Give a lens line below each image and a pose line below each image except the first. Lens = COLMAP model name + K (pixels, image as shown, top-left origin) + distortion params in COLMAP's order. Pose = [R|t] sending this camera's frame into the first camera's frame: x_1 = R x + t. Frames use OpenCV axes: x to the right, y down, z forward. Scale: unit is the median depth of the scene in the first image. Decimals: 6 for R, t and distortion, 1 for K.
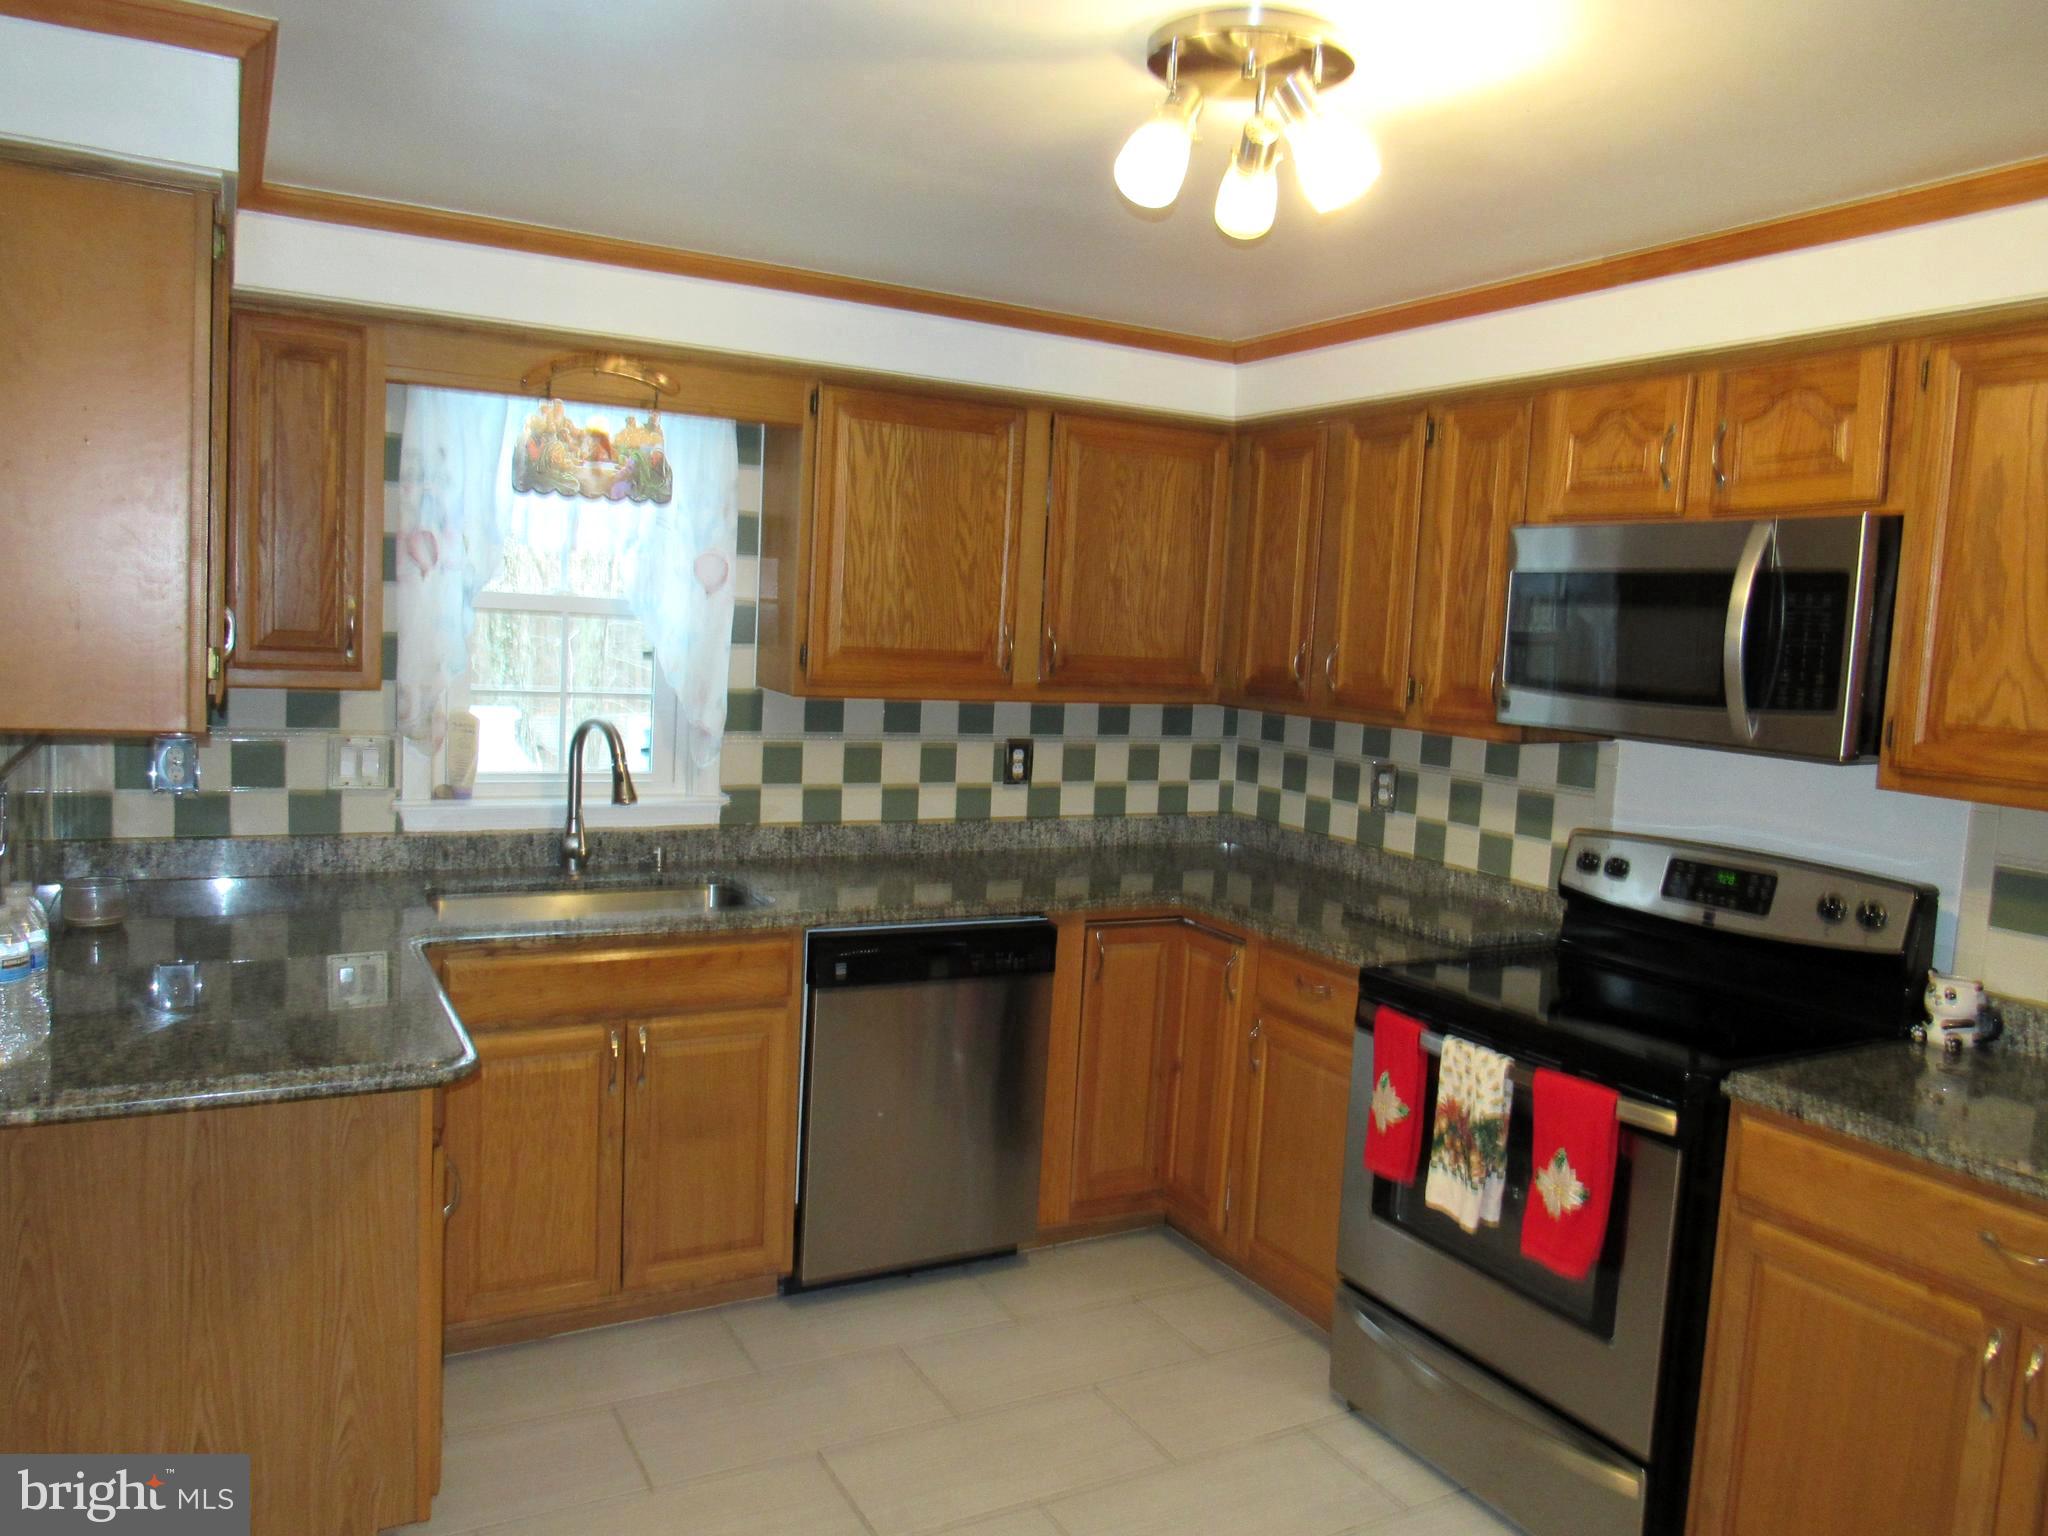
lens RADIAL K [[1457.6, 0, 1020.2], [0, 1457.6, 762.4], [0, 0, 1]] dist [-0.029528, 0.007627]
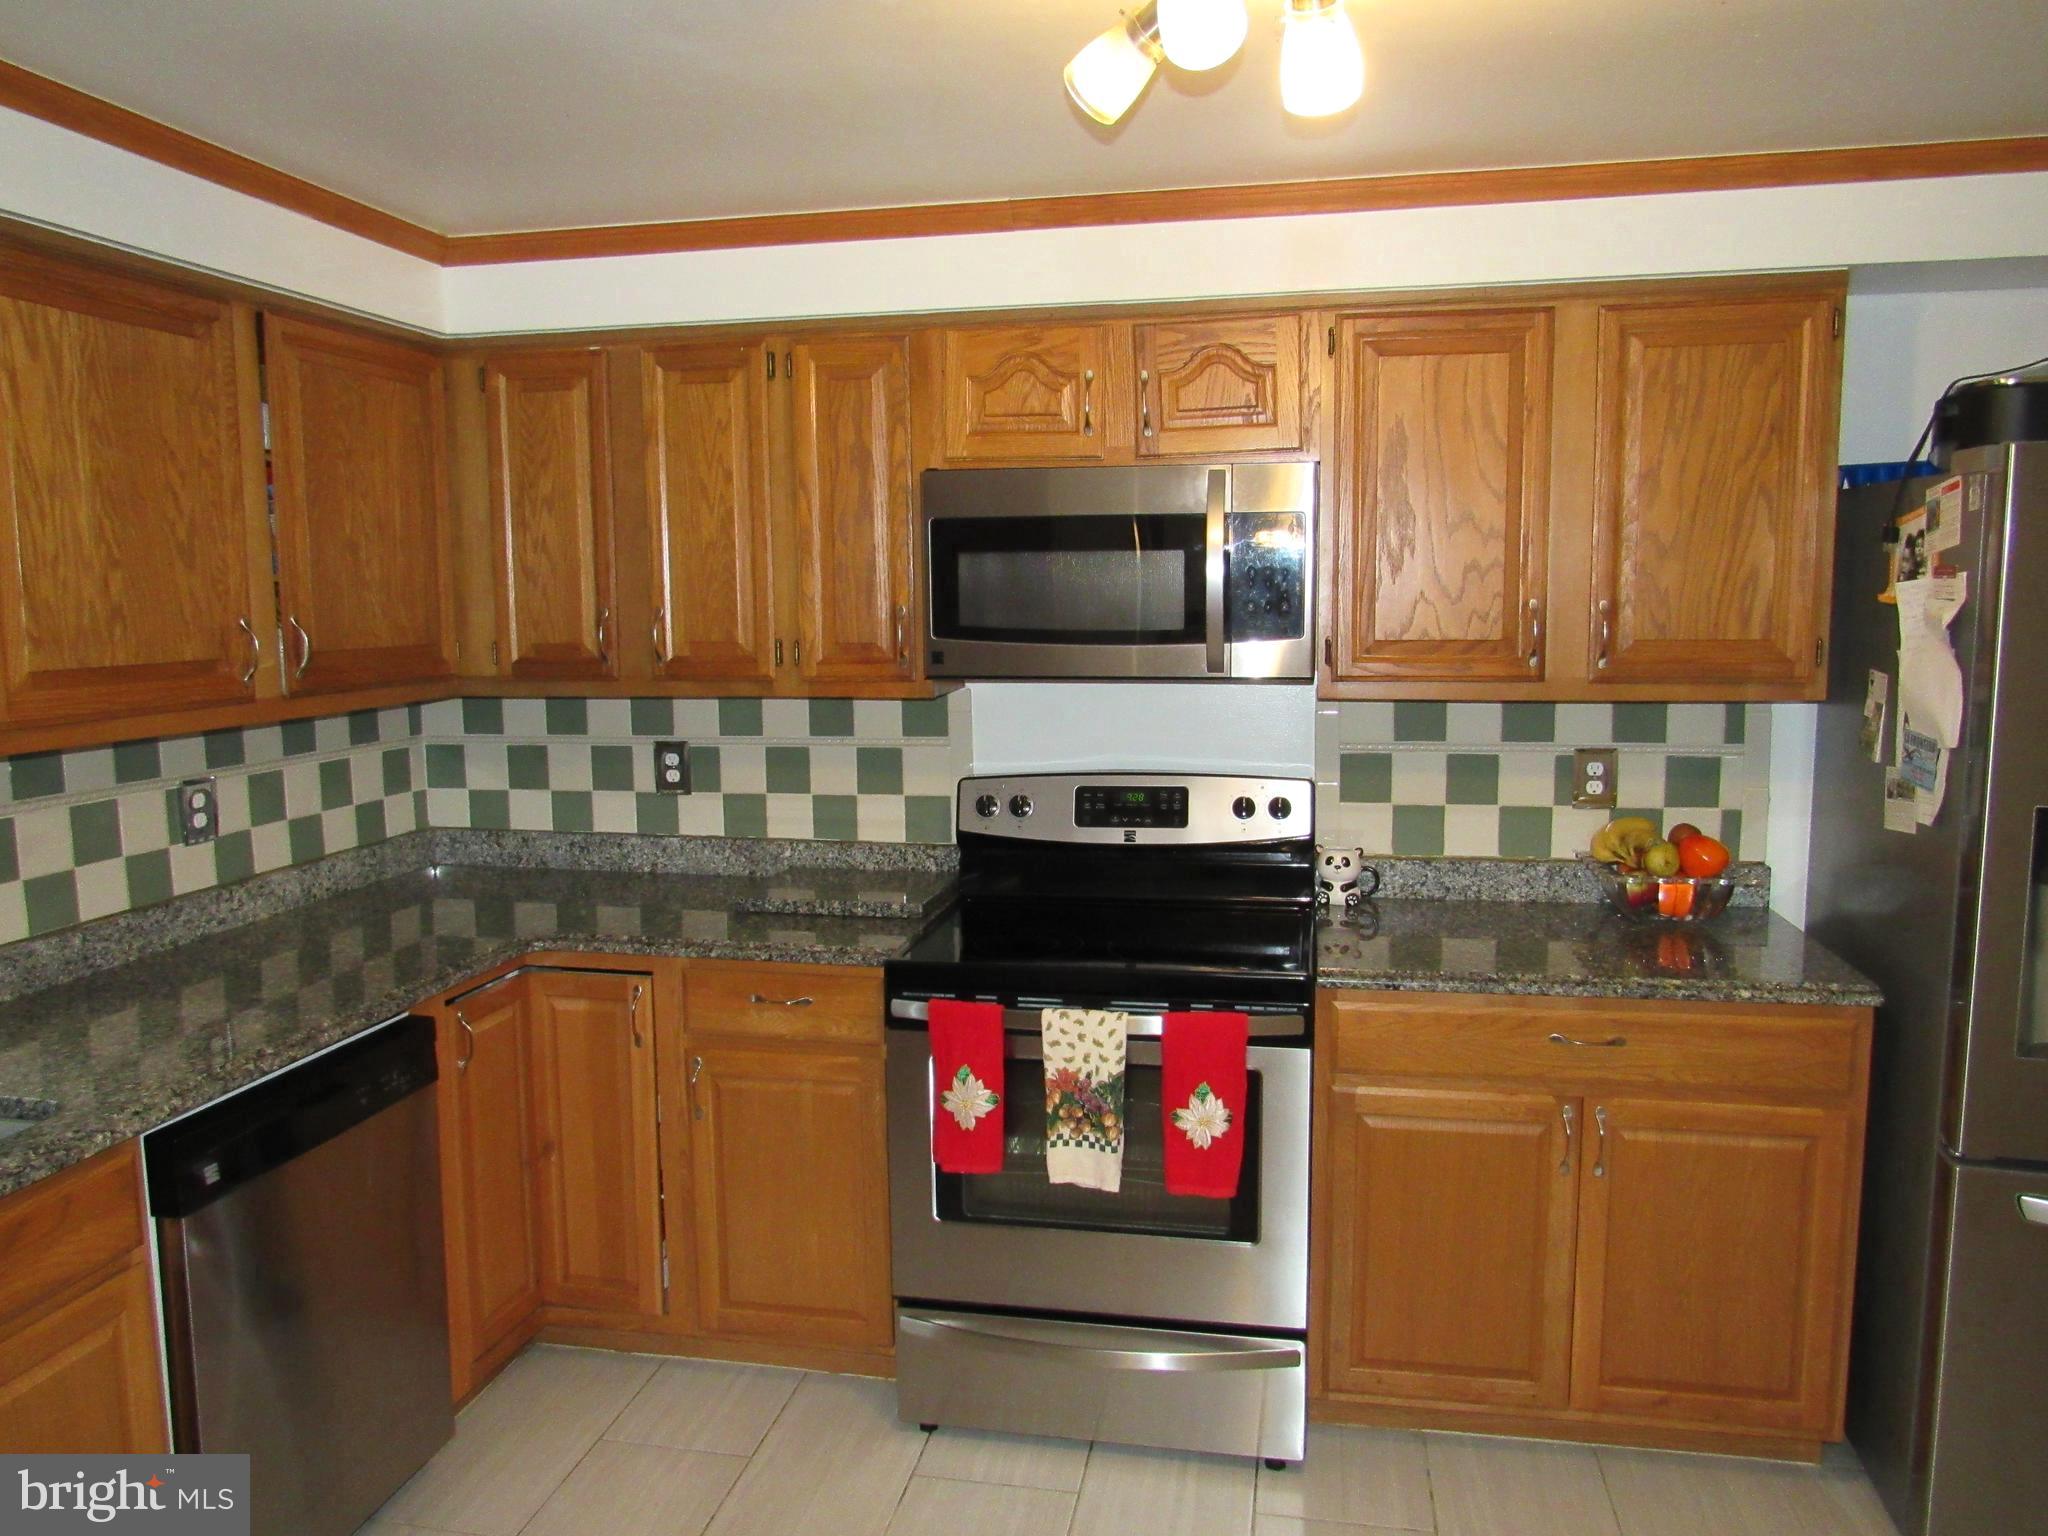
lens RADIAL K [[1457.6, 0, 1024.1], [0, 1457.6, 767.6], [0, 0, 1]] dist [-0.029528, 0.007627]
pose [[0.641621, -0.149682, 0.752275, -0.340012], [0.117031, 0.988395, 0.096847, -0.052196], [-0.758041, 0.025900, 0.651692, 0.311258]]
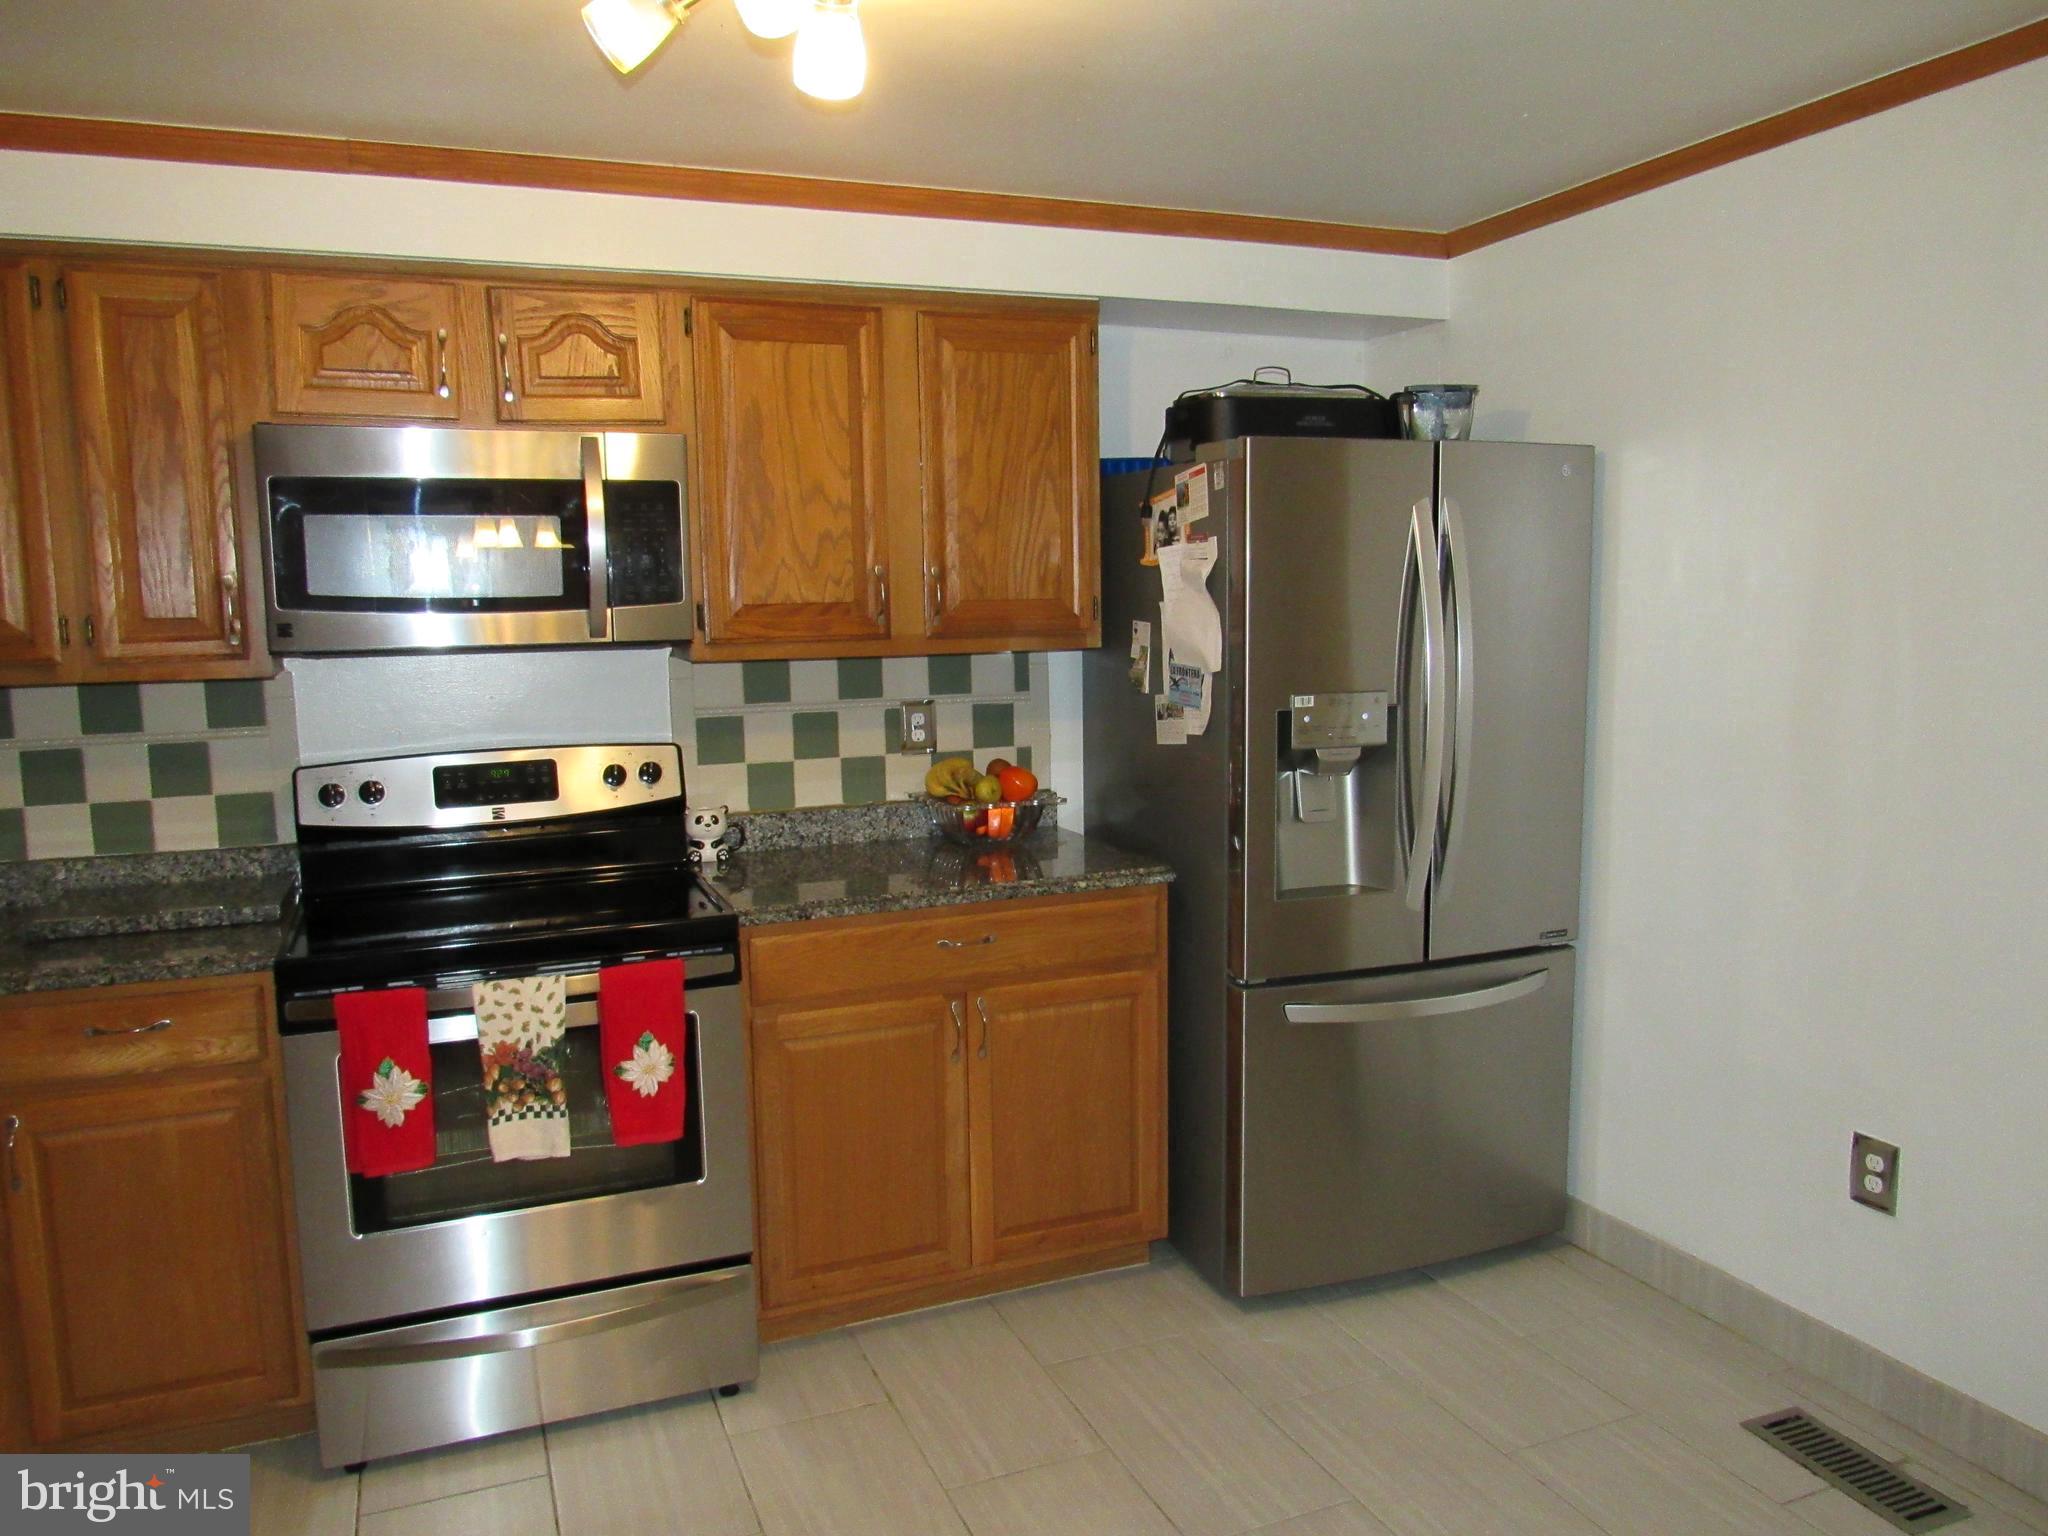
lens RADIAL K [[1457.6, 0, 1017.6], [0, 1457.6, 768.6], [0, 0, 1]] dist [-0.029528, 0.007627]
pose [[0.121112, -0.167331, 0.978434, -0.446252], [0.119775, 0.980951, 0.152935, -0.037097], [-0.985386, 0.098670, 0.138847, 0.425422]]
